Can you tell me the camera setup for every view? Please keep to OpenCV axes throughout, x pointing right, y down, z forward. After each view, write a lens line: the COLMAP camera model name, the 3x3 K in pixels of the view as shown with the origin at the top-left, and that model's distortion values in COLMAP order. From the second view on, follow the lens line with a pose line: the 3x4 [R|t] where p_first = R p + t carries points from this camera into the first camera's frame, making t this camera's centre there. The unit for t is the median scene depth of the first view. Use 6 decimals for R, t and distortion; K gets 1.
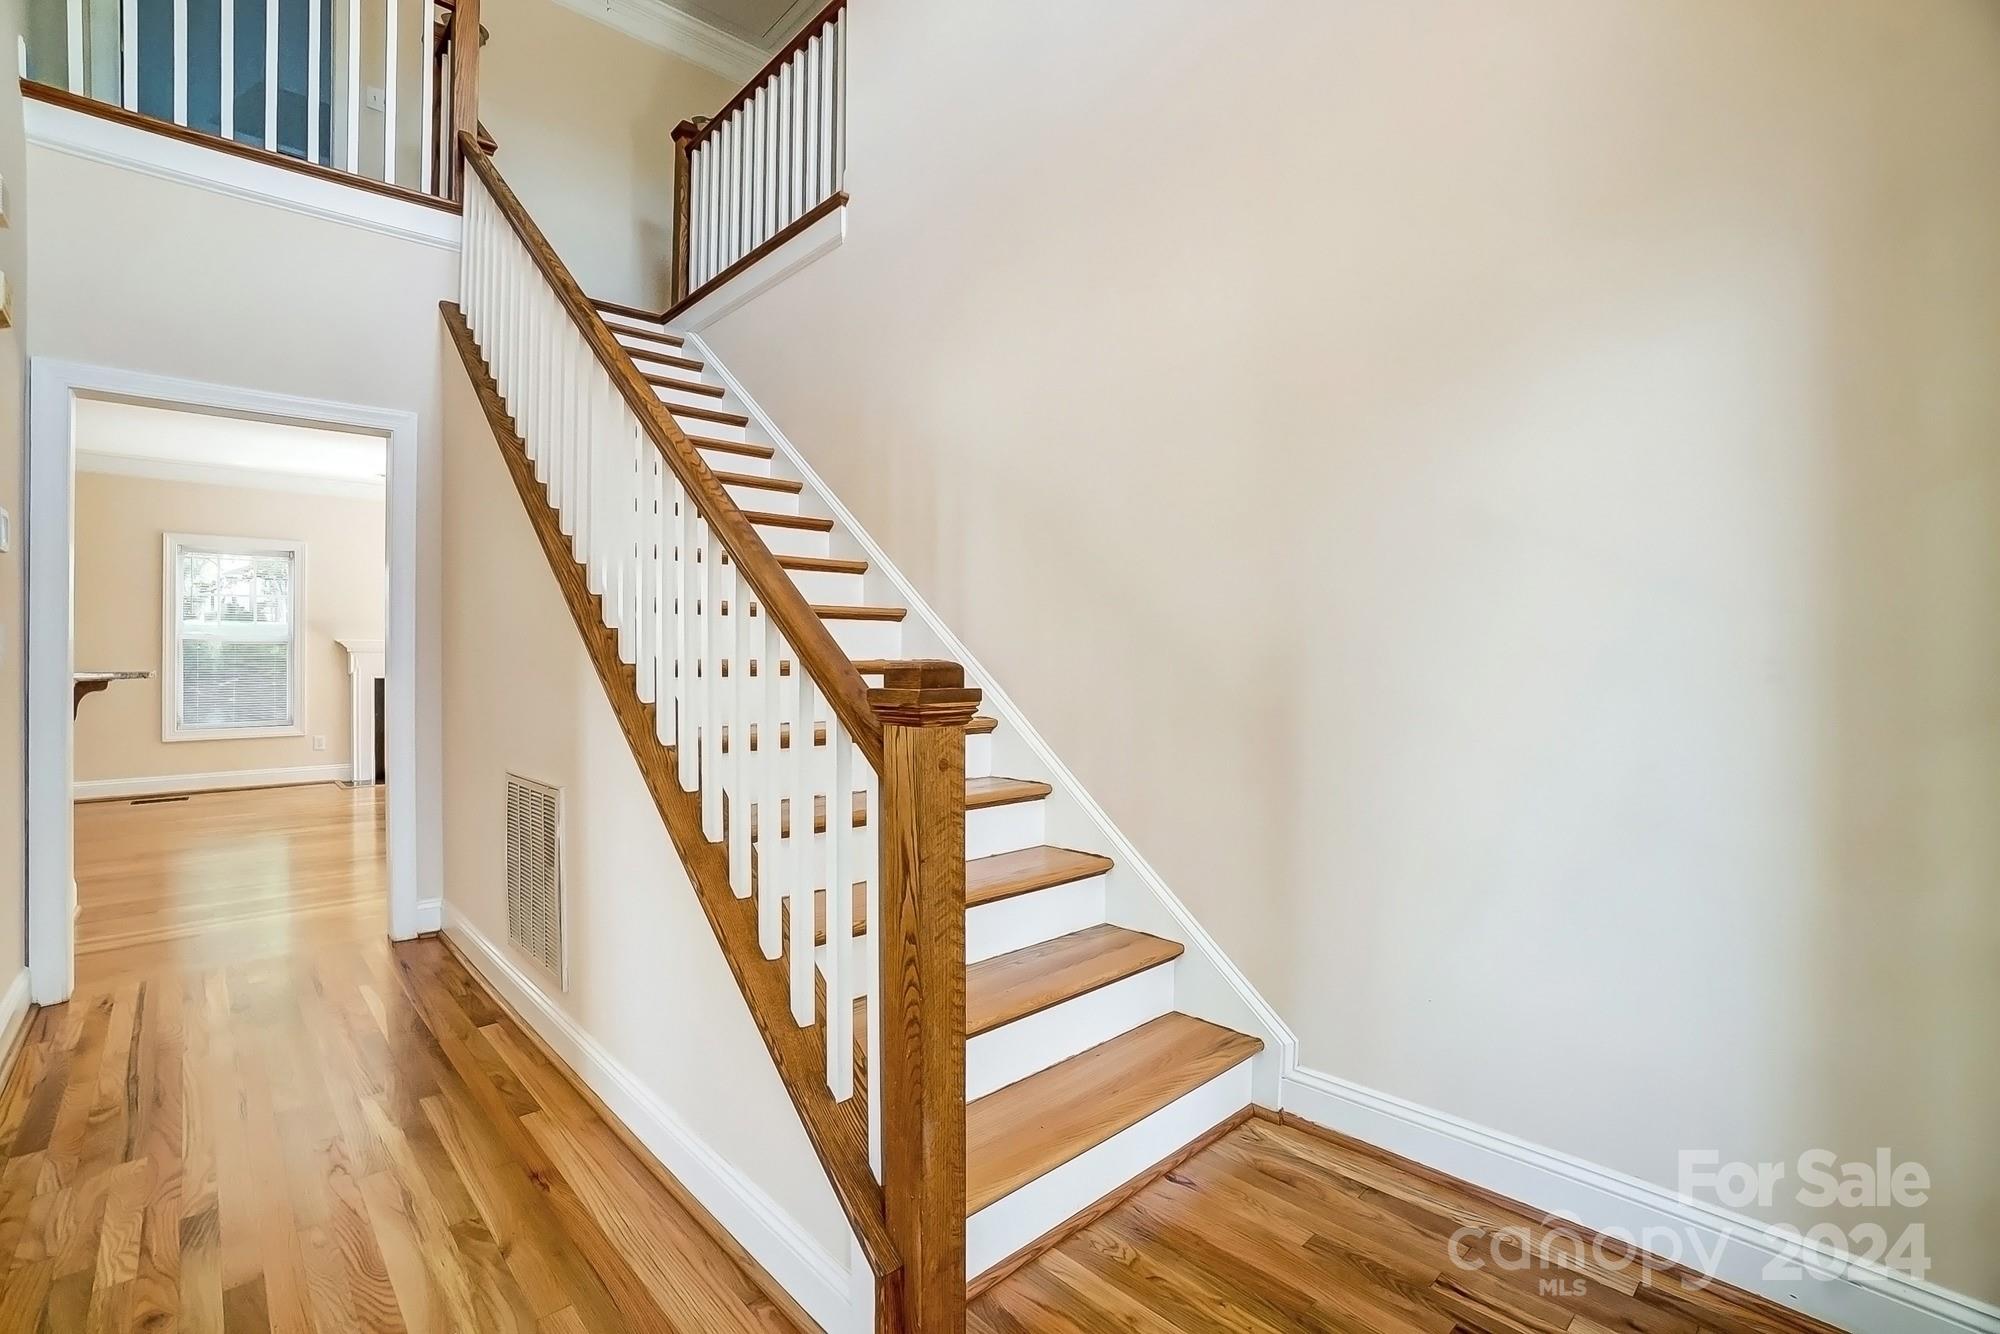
lens RADIAL K [[906.3, 0, 995.1], [0, 906.3, 682.8], [0, 0, 1]] dist [-0.066951, 0.023023]
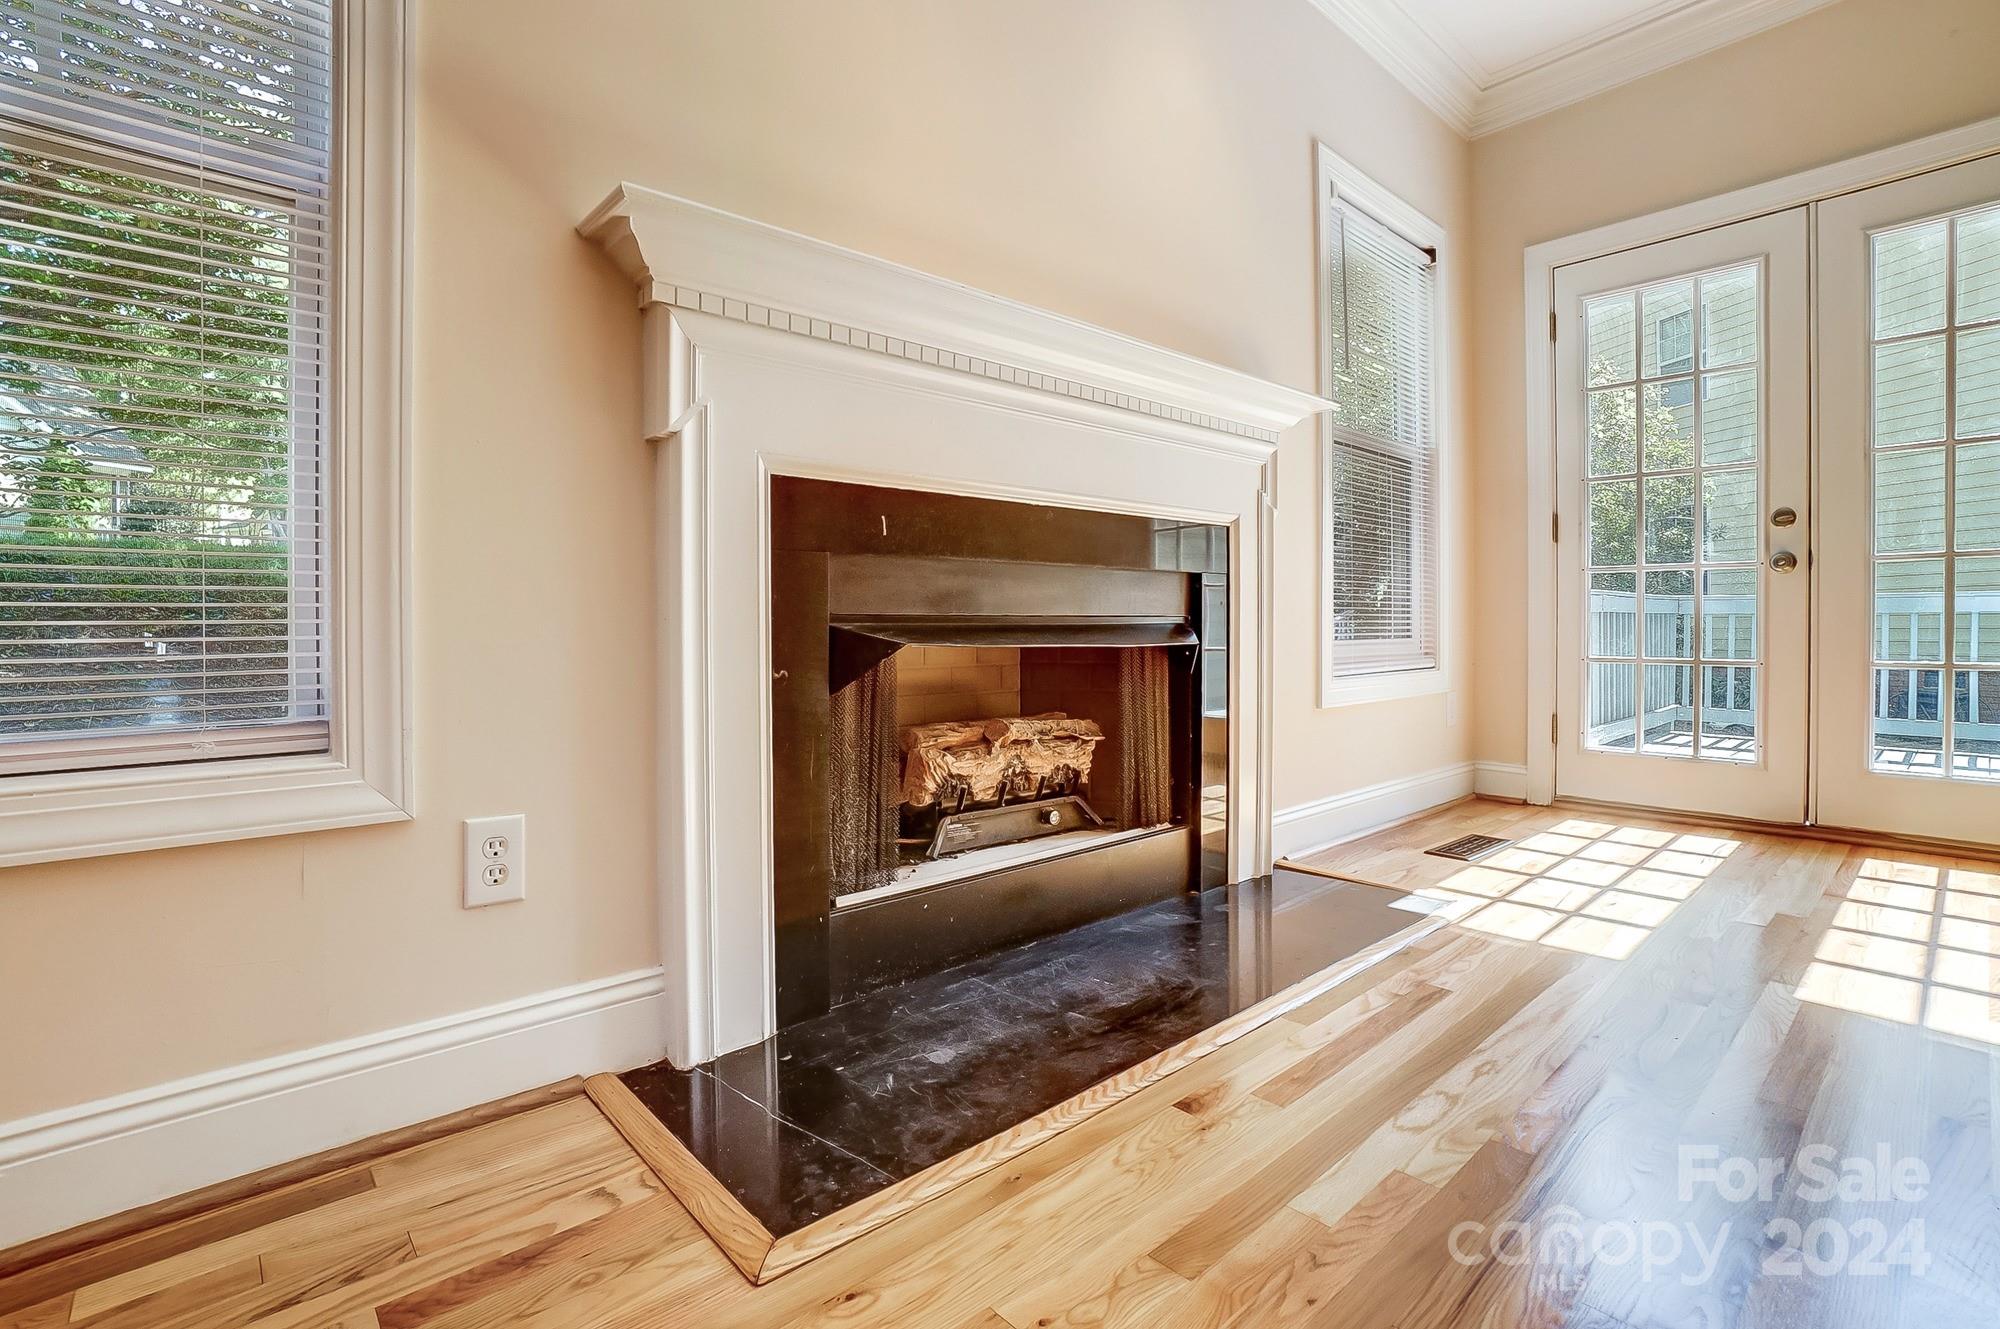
lens RADIAL K [[913.4, 0, 988.0], [0, 913.4, 626.3], [0, 0, 1]] dist [-0.042637, 0.000259]
pose [[0.999780, -0.010544, -0.018155, -0.679870], [0.010125, 0.999683, -0.023044, 0.032028], [0.018392, 0.022855, 0.999570, 0.842793]]
